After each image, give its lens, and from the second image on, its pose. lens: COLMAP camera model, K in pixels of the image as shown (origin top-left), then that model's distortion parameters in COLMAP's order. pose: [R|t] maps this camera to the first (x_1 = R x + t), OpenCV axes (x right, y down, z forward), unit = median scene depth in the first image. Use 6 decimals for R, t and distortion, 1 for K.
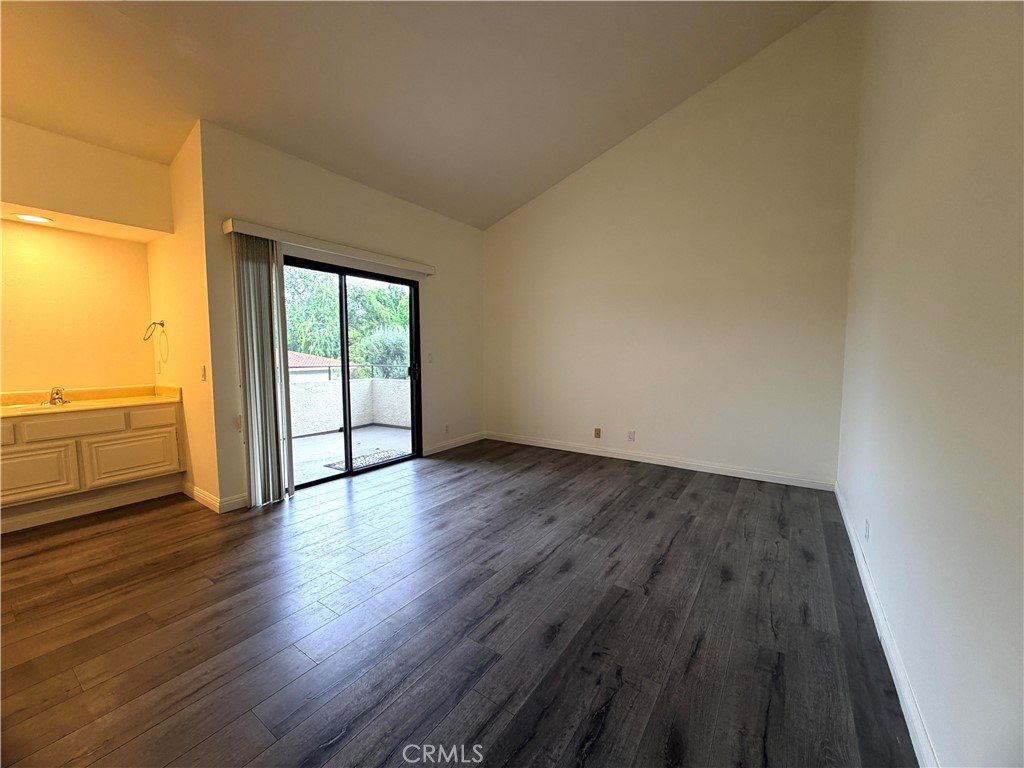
lens RADIAL K [[407.6, 0, 512.0], [0, 407.6, 384.0], [0, 0, 1]] dist [0.000174, 0.000034]
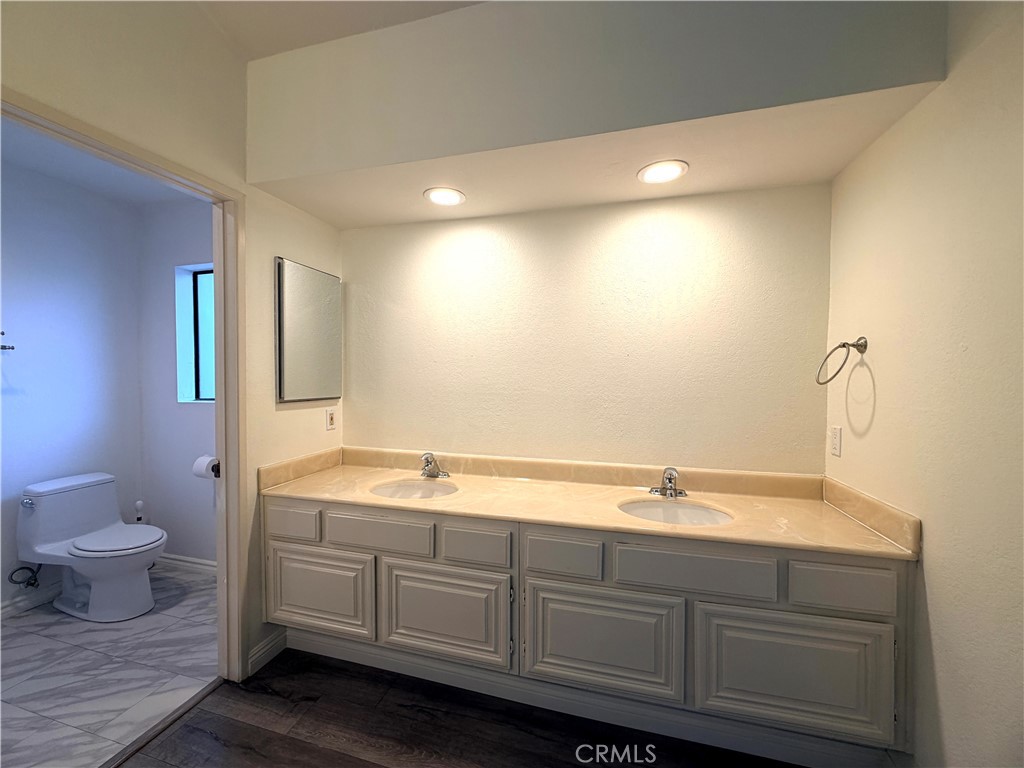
lens RADIAL K [[407.6, 0, 512.0], [0, 407.6, 384.0], [0, 0, 1]] dist [0.000174, 0.000034]
pose [[0.312932, 0.017104, -0.949622, -0.650292], [-0.086199, 0.996223, -0.010462, -0.082004], [0.945856, 0.085130, 0.313224, 0.604438]]
